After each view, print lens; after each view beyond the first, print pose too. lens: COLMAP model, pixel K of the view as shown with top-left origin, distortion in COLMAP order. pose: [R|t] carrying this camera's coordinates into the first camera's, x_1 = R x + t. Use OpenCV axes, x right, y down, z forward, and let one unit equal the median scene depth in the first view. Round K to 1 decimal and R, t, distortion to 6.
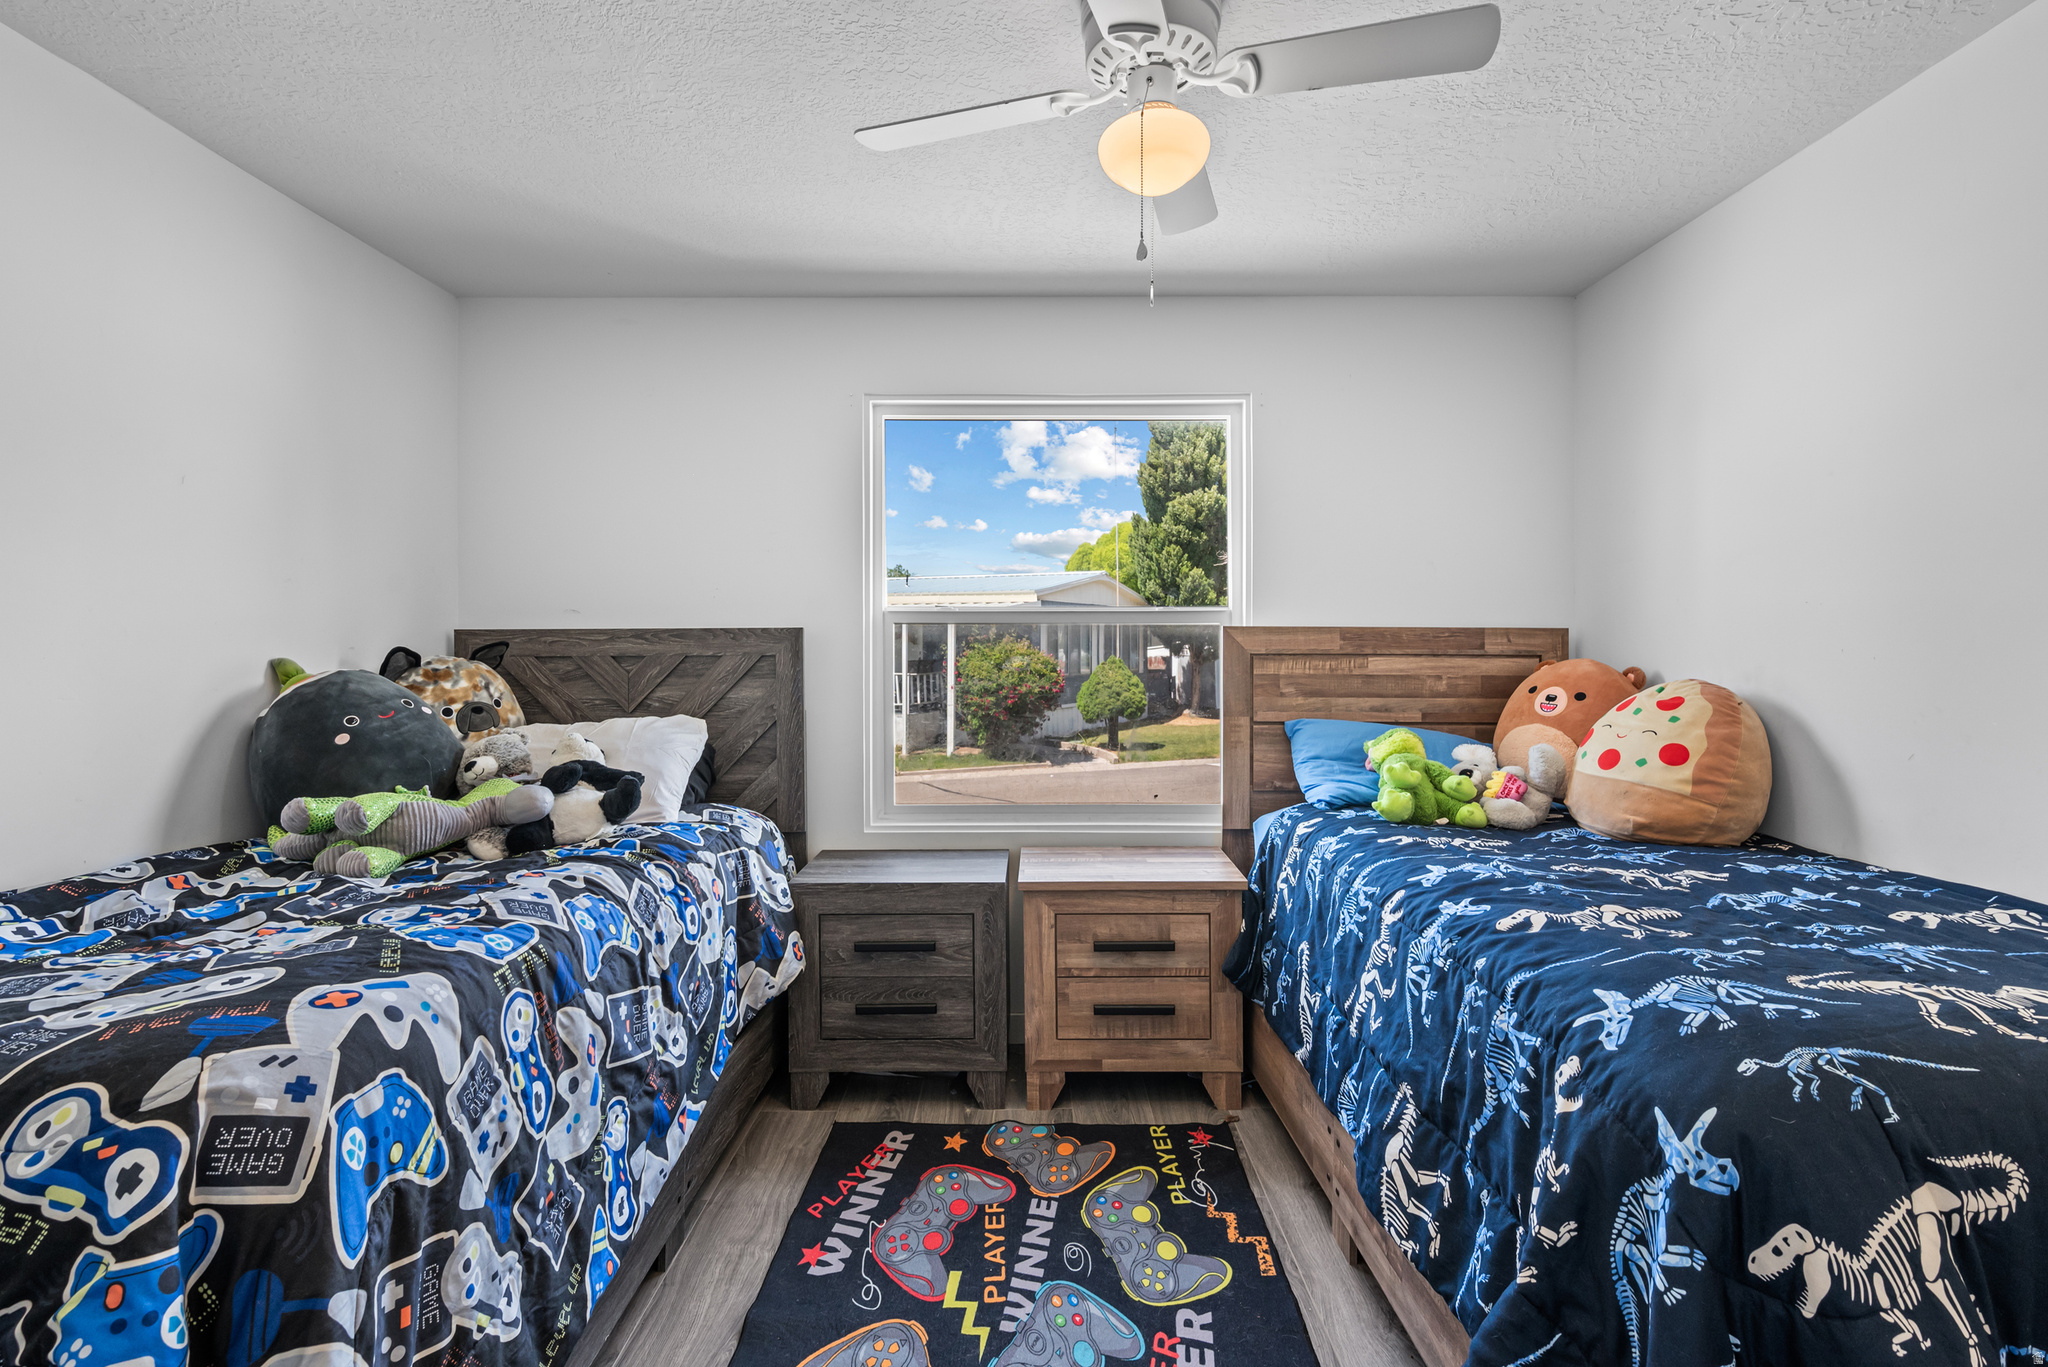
lens RADIAL K [[949.9, 0, 1025.2], [0, 949.9, 645.9], [0, 0, 1]] dist [0.001876, 0.000933]
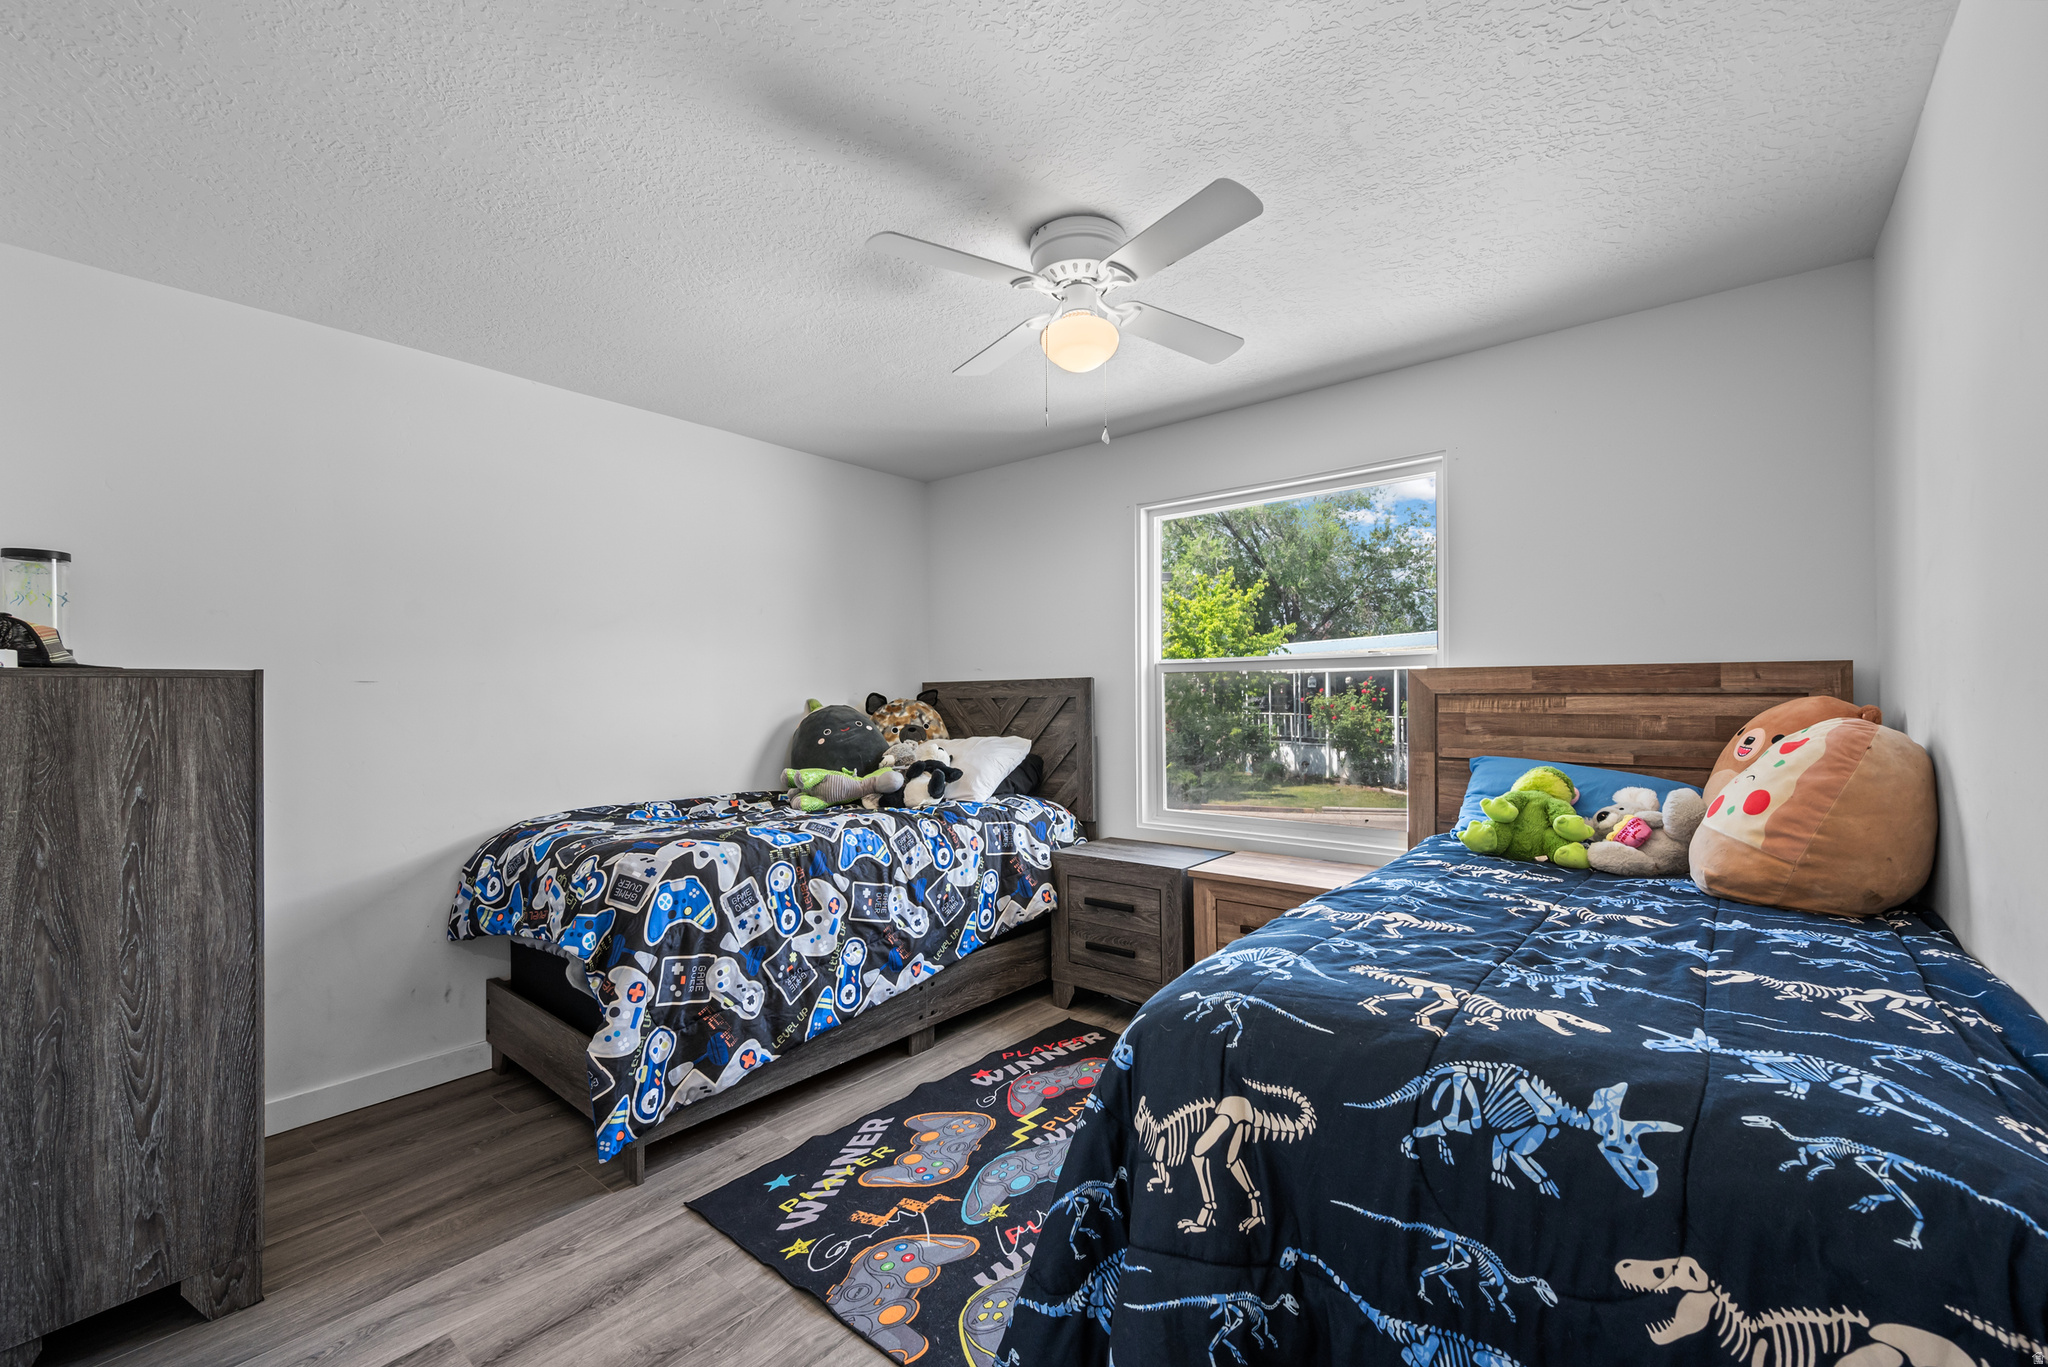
lens RADIAL K [[814.4, 0, 1026.6], [0, 814.4, 696.7], [0, 0, 1]] dist [0.006579, -0.000042]
pose [[0.782381, -0.004777, -0.622782, 0.624414], [0.006222, 0.999981, 0.000145, 0.012031], [0.622769, -0.003988, 0.782395, -0.012256]]
